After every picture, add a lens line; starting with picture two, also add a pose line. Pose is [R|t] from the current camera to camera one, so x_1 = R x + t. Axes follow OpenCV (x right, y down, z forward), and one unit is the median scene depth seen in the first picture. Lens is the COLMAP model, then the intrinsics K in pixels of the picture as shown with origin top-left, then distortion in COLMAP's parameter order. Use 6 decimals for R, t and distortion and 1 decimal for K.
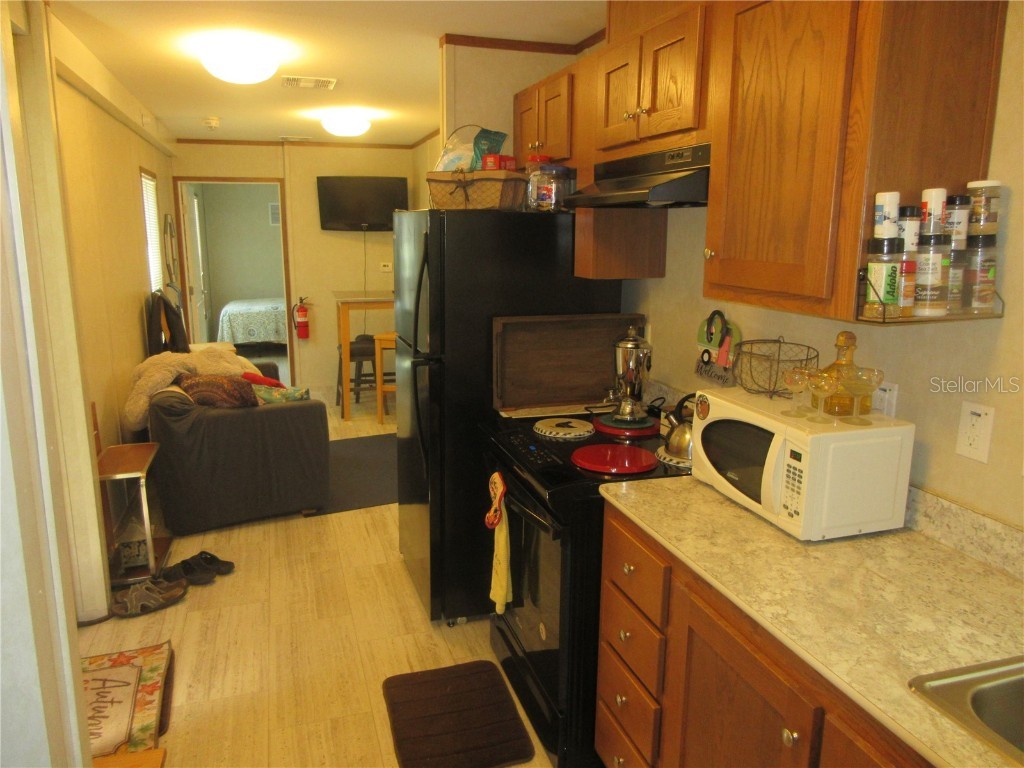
lens RADIAL K [[745.3, 0, 515.5], [0, 745.3, 373.4], [0, 0, 1]] dist [0.002528, -0.017909]
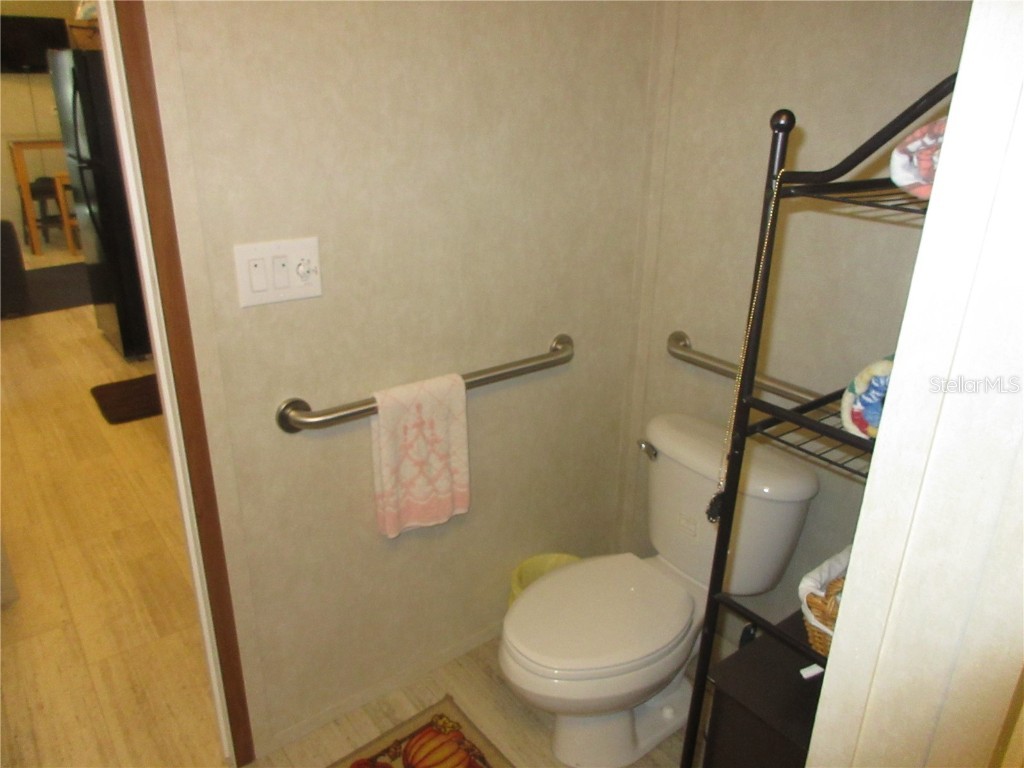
lens RADIAL K [[745.3, 0, 515.5], [0, 745.3, 373.4], [0, 0, 1]] dist [0.002528, -0.017909]
pose [[0.939958, -0.116579, 0.320763, 0.066056], [0.056095, 0.979842, 0.191738, 0.067854], [-0.336650, -0.162232, 0.927549, -0.294895]]
